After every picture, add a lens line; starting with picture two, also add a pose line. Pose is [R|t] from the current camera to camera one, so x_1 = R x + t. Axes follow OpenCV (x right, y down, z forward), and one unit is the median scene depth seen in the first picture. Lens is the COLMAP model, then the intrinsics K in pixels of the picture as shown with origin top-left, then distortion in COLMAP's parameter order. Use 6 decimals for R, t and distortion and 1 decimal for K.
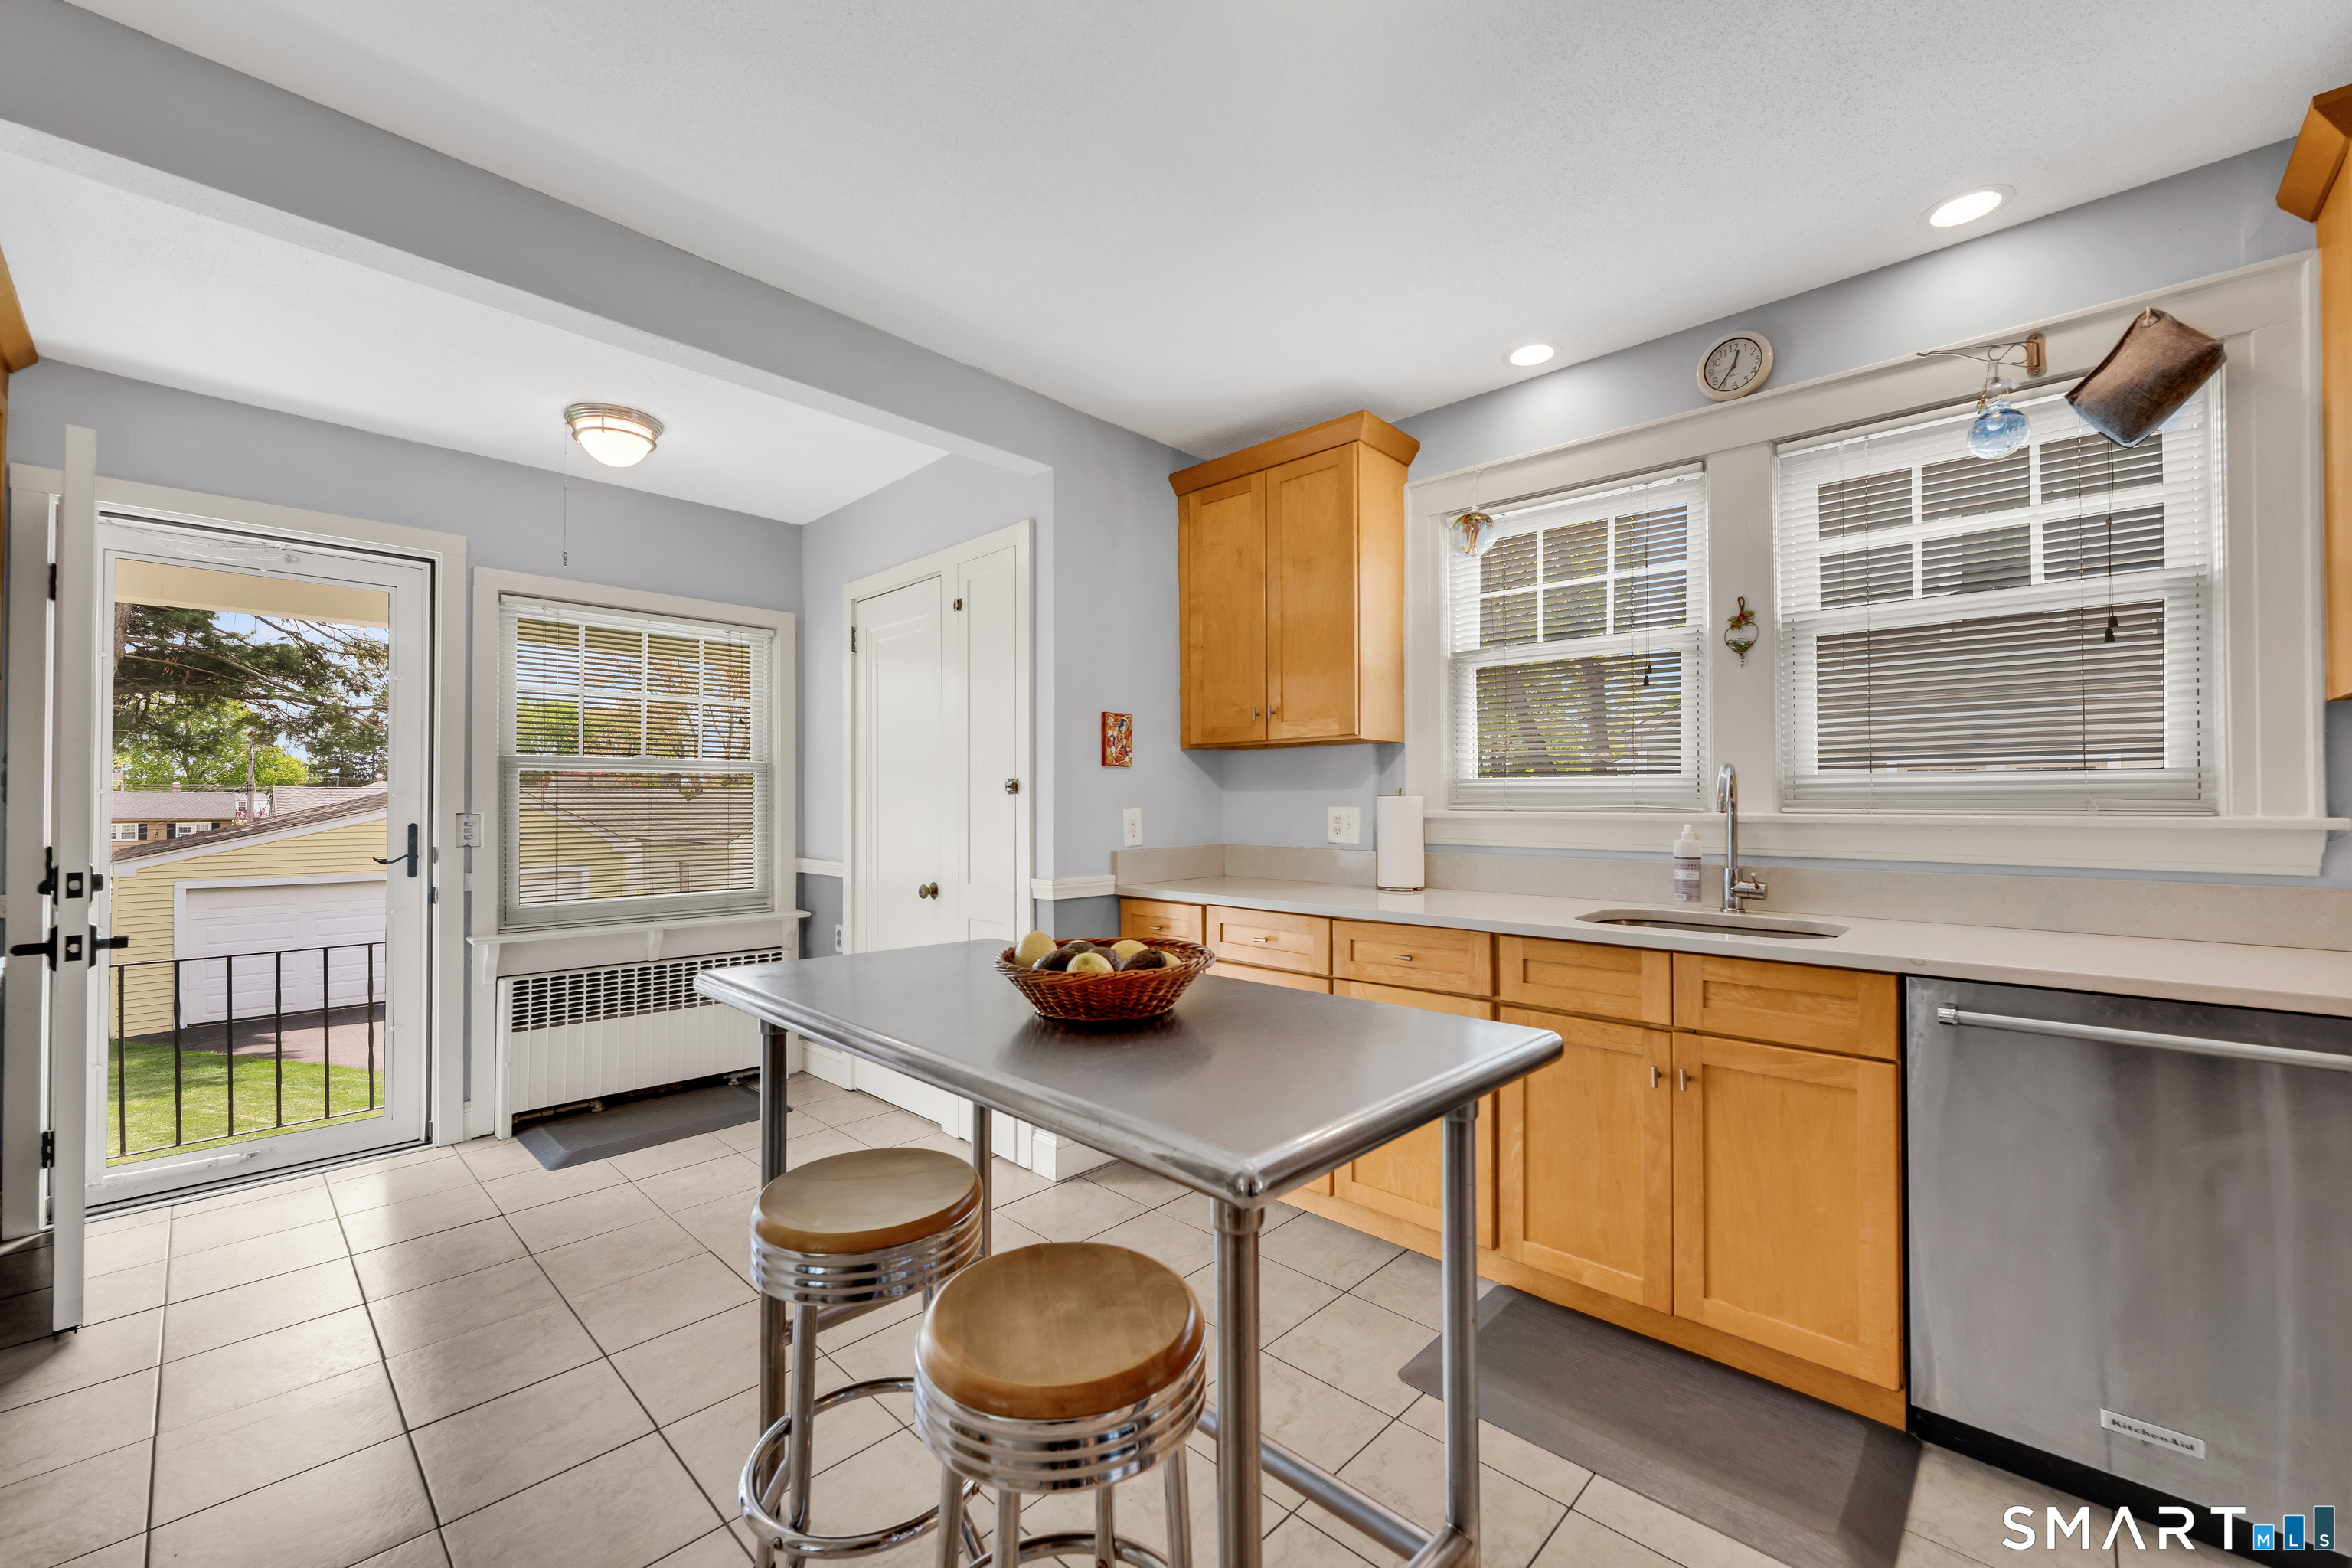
lens RADIAL K [[933.4, 0, 1168.7], [0, 933.4, 790.9], [0, 0, 1]] dist [0.000800, 0.000122]
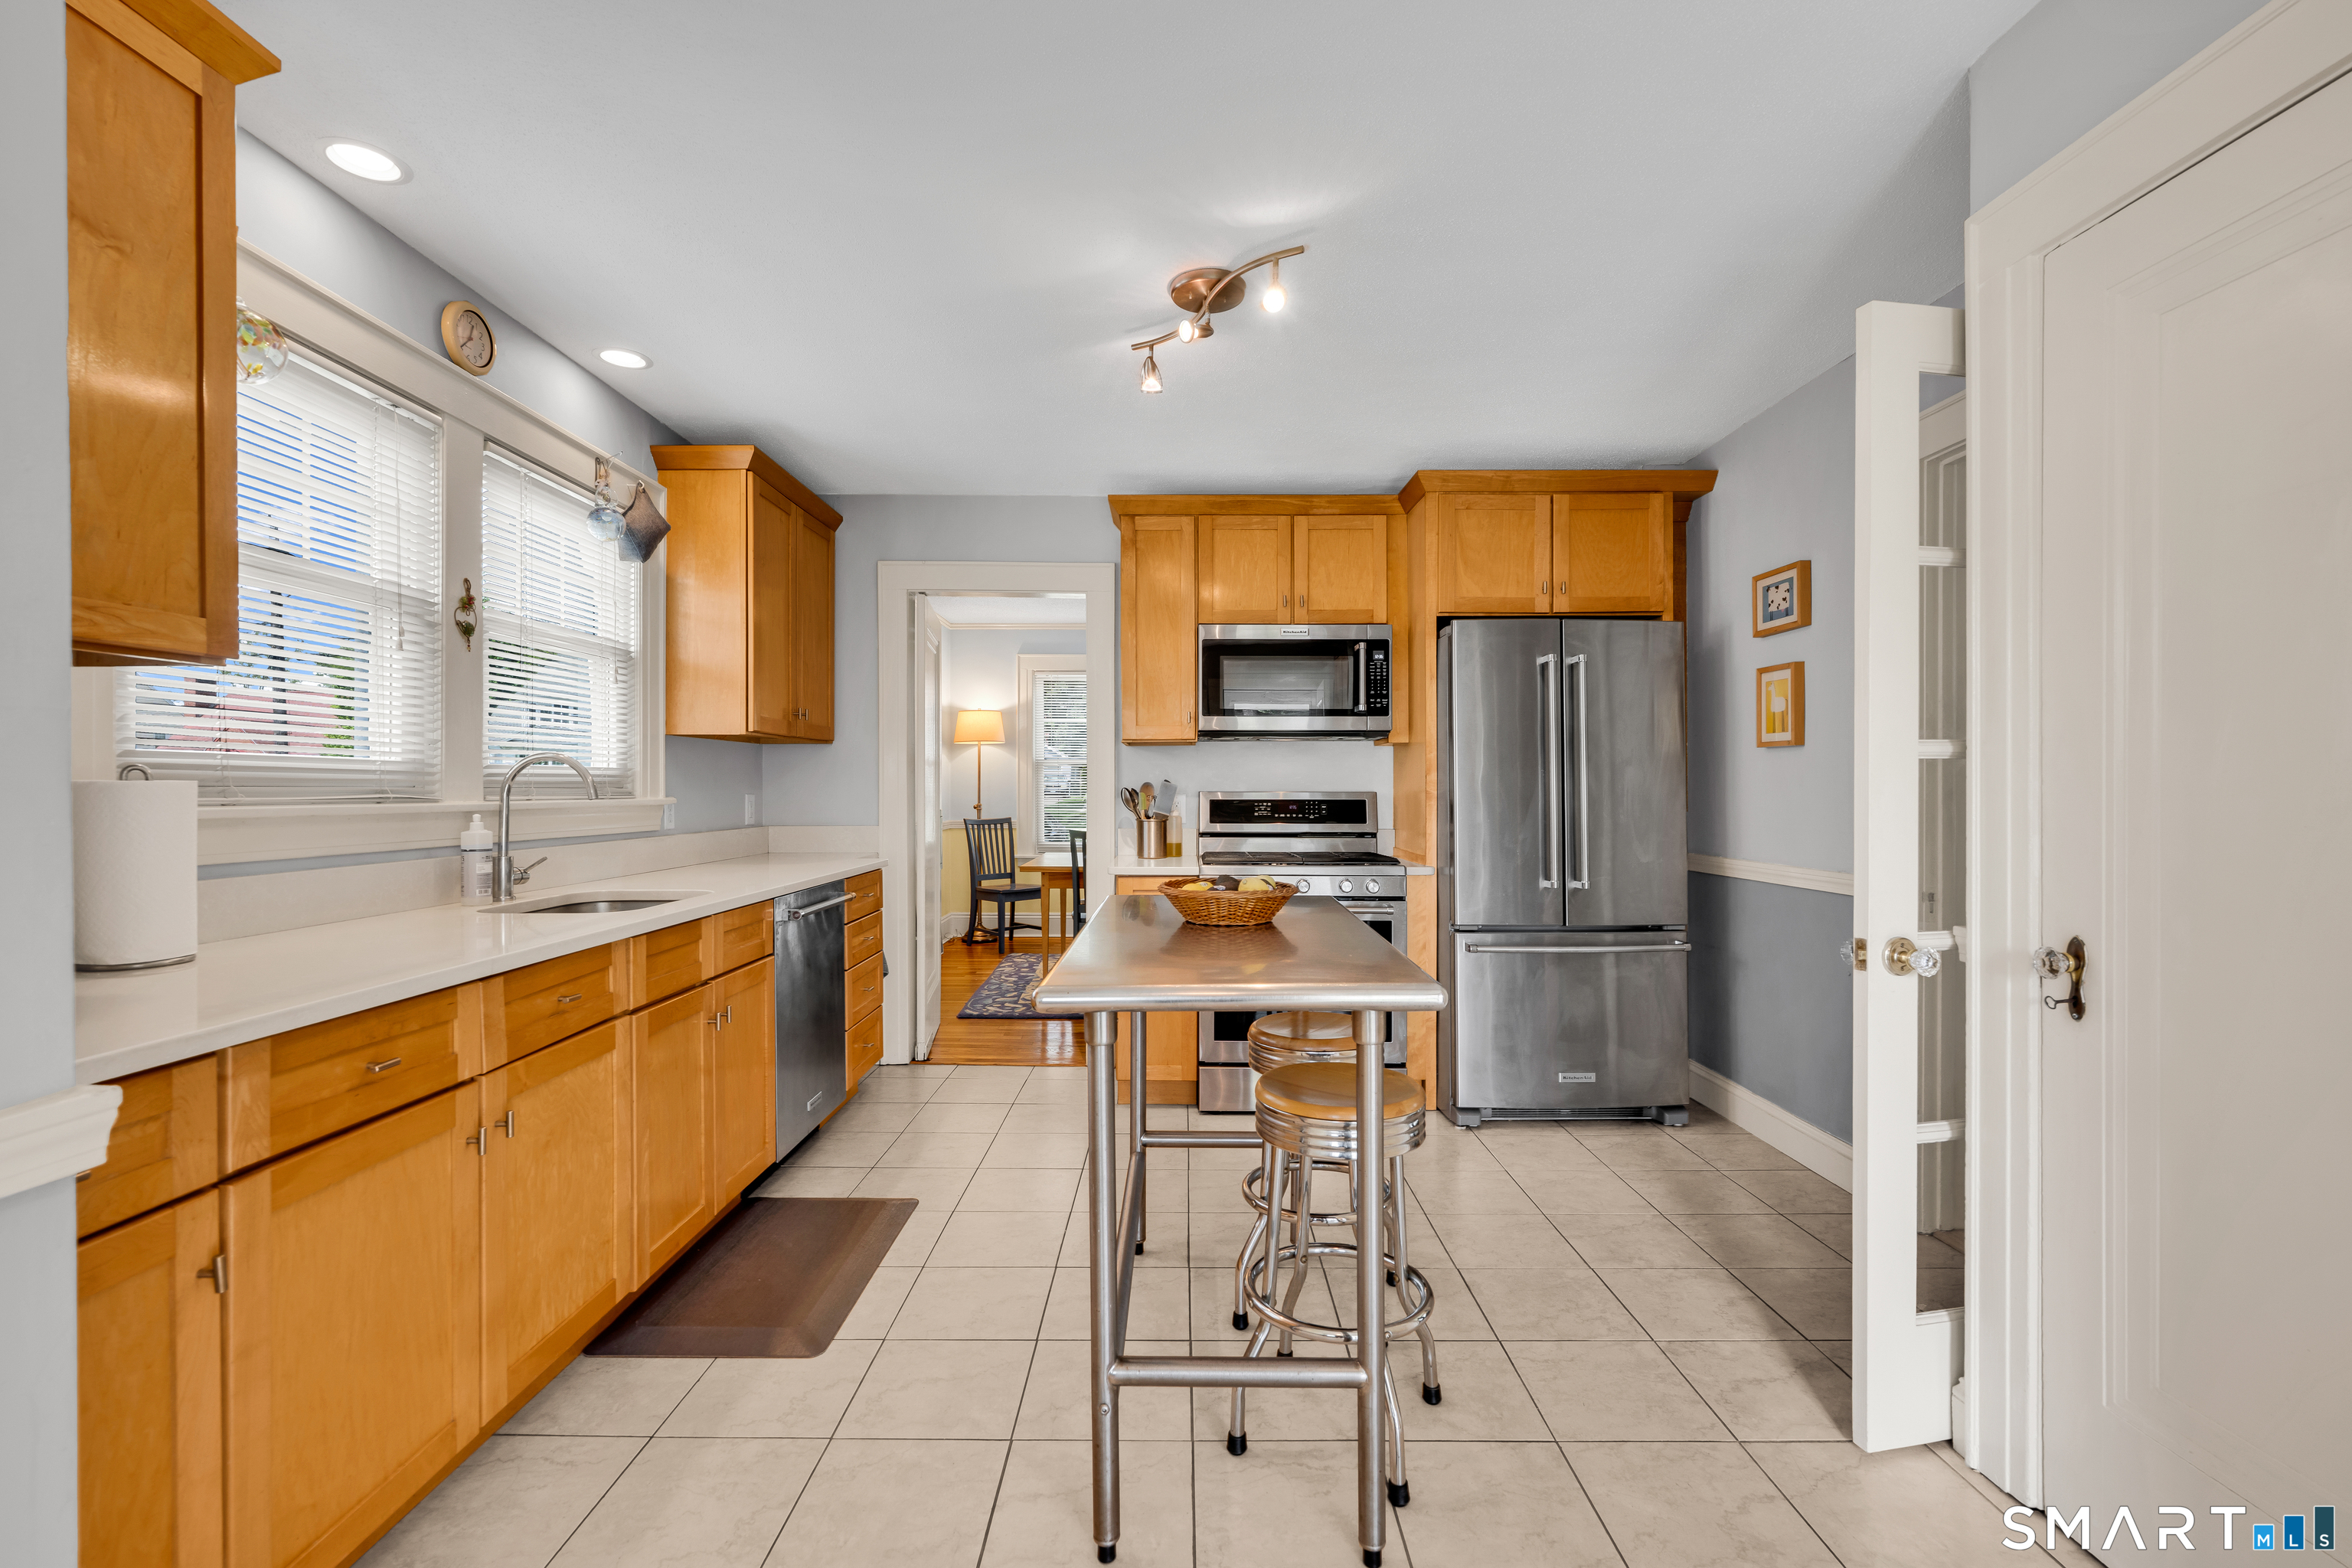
lens RADIAL K [[989.8, 0, 1180.4], [0, 989.8, 804.0], [0, 0, 1]] dist [0.016890, -0.000001]
pose [[-0.694261, -0.002510, 0.719719, -0.548425], [-0.003291, 0.999995, 0.000313, 0.019968], [-0.719716, -0.002151, -0.694265, 1.004362]]
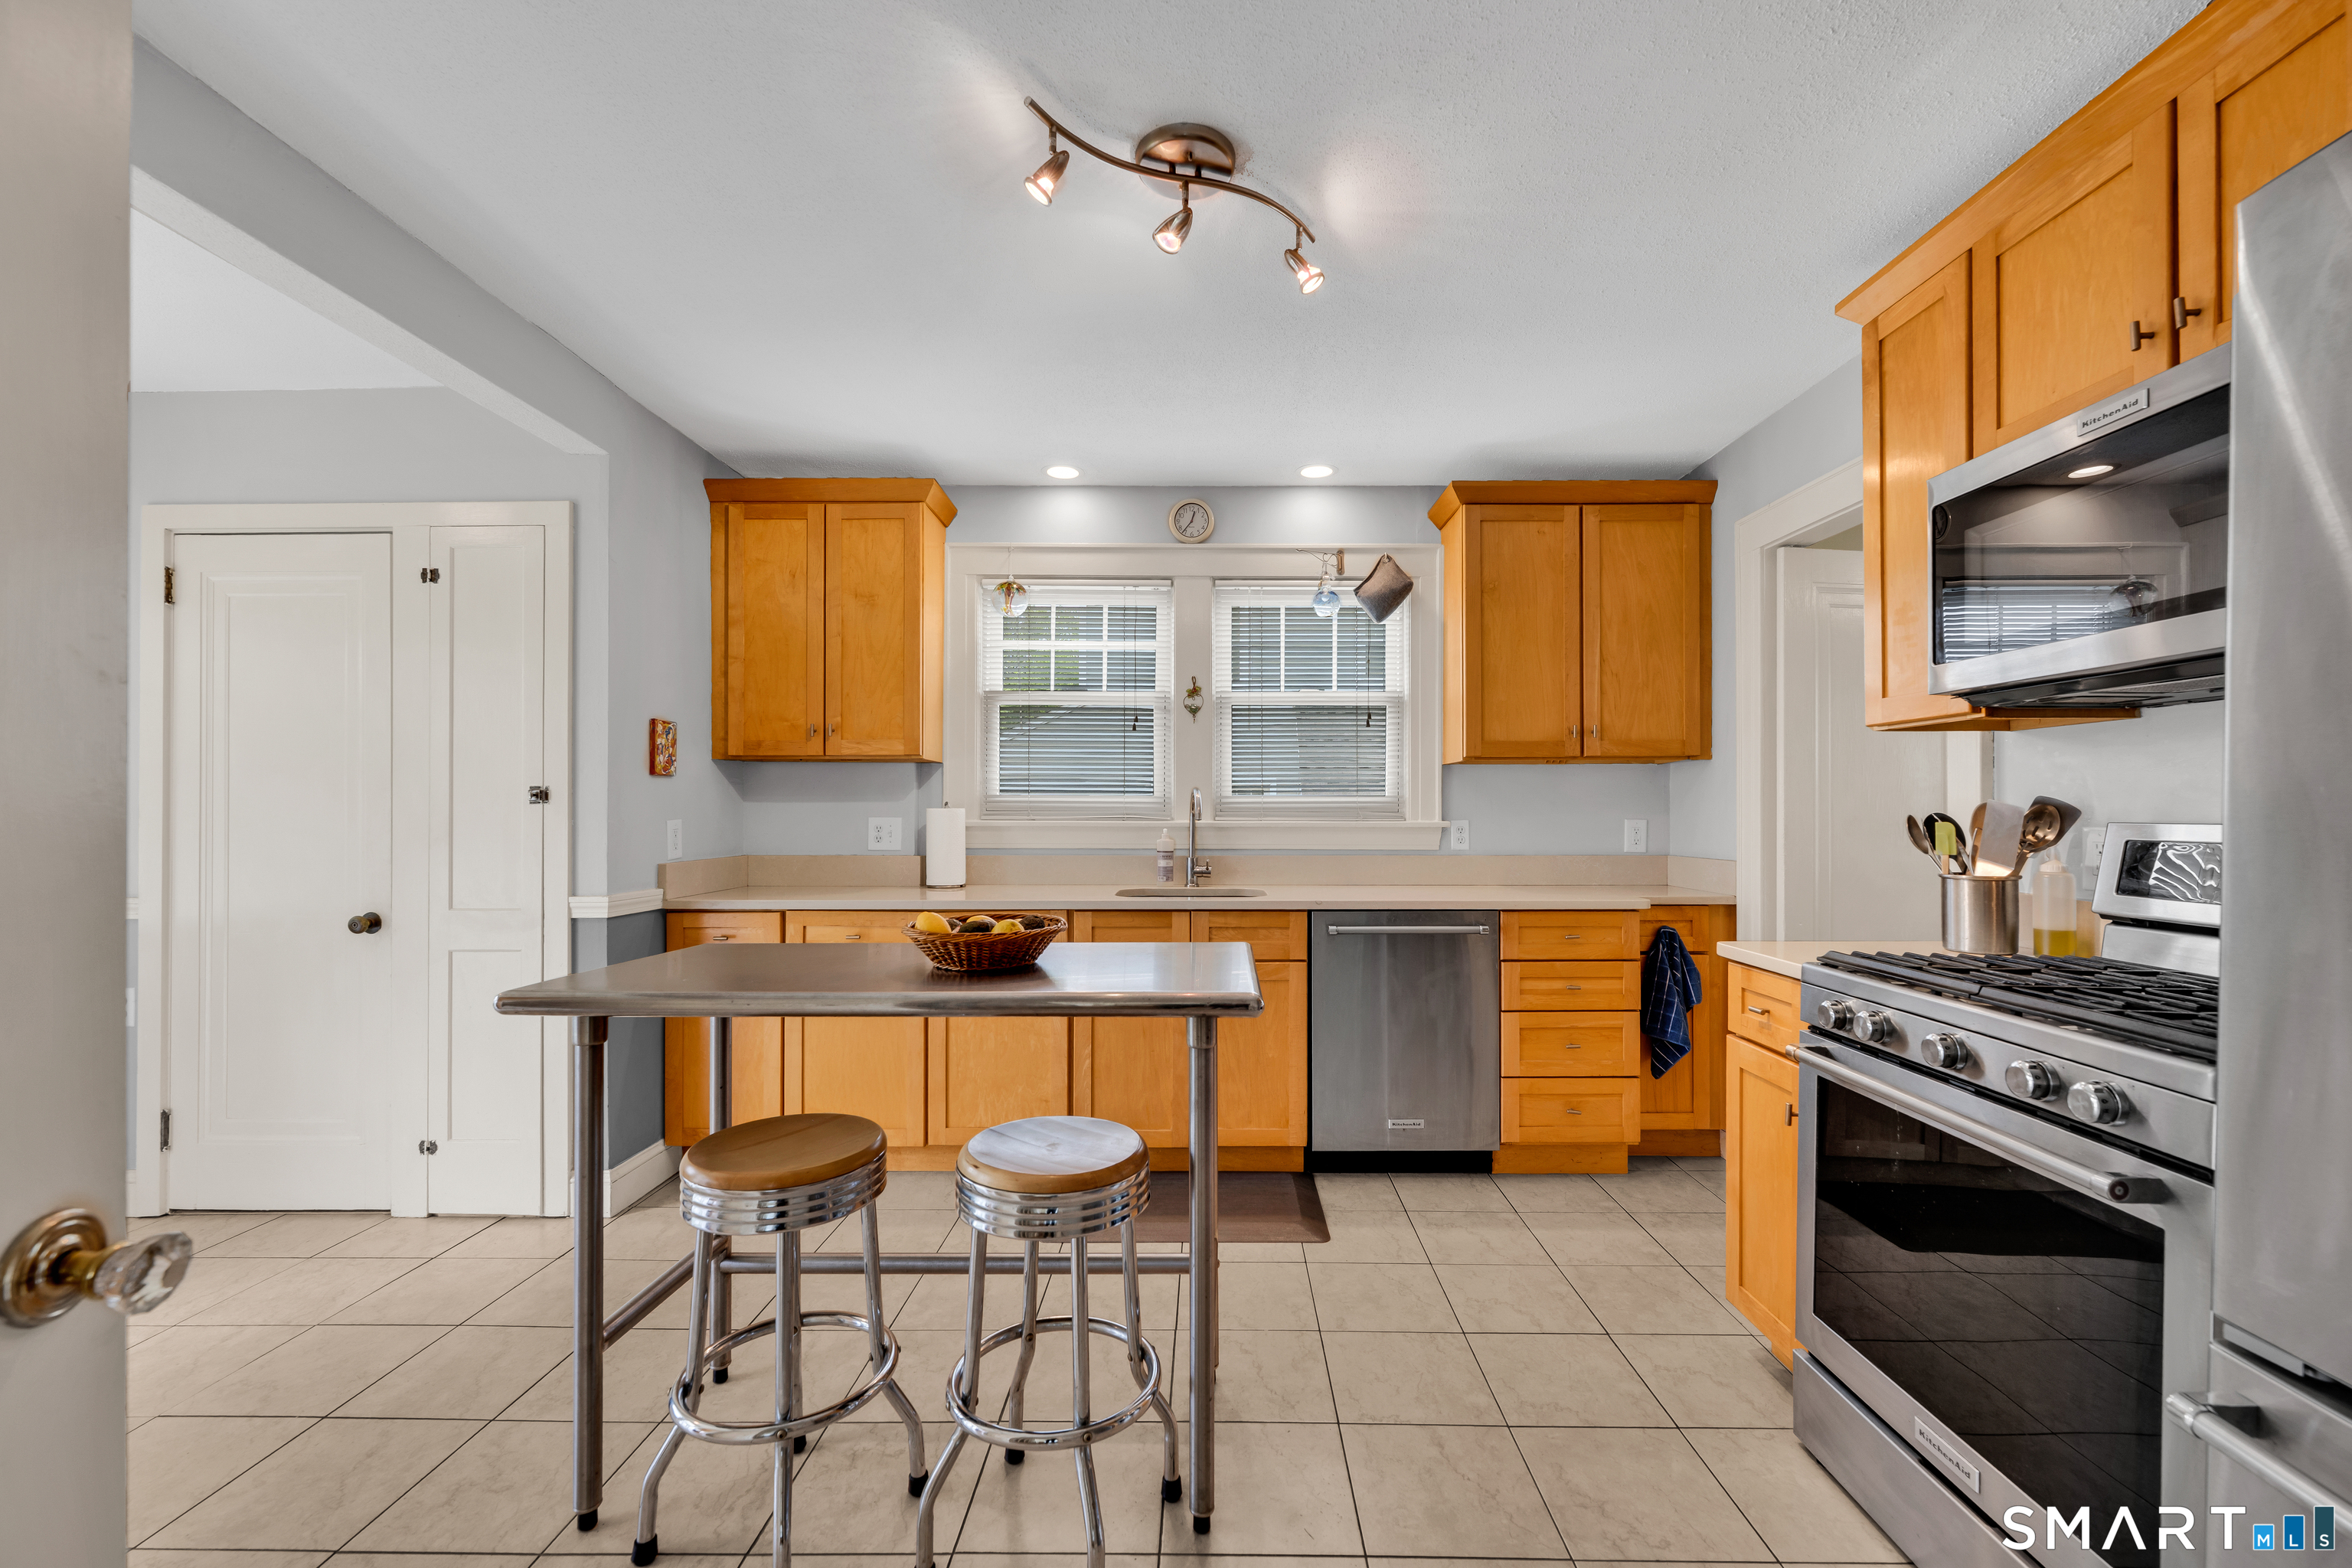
lens RADIAL K [[989.8, 0, 1180.4], [0, 989.8, 804.0], [0, 0, 1]] dist [0.016890, -0.000001]
pose [[0.735579, 0.007718, 0.677395, -0.403131], [-0.008891, 0.999959, -0.001739, -0.000248], [-0.677381, -0.004744, 0.735617, -0.130475]]
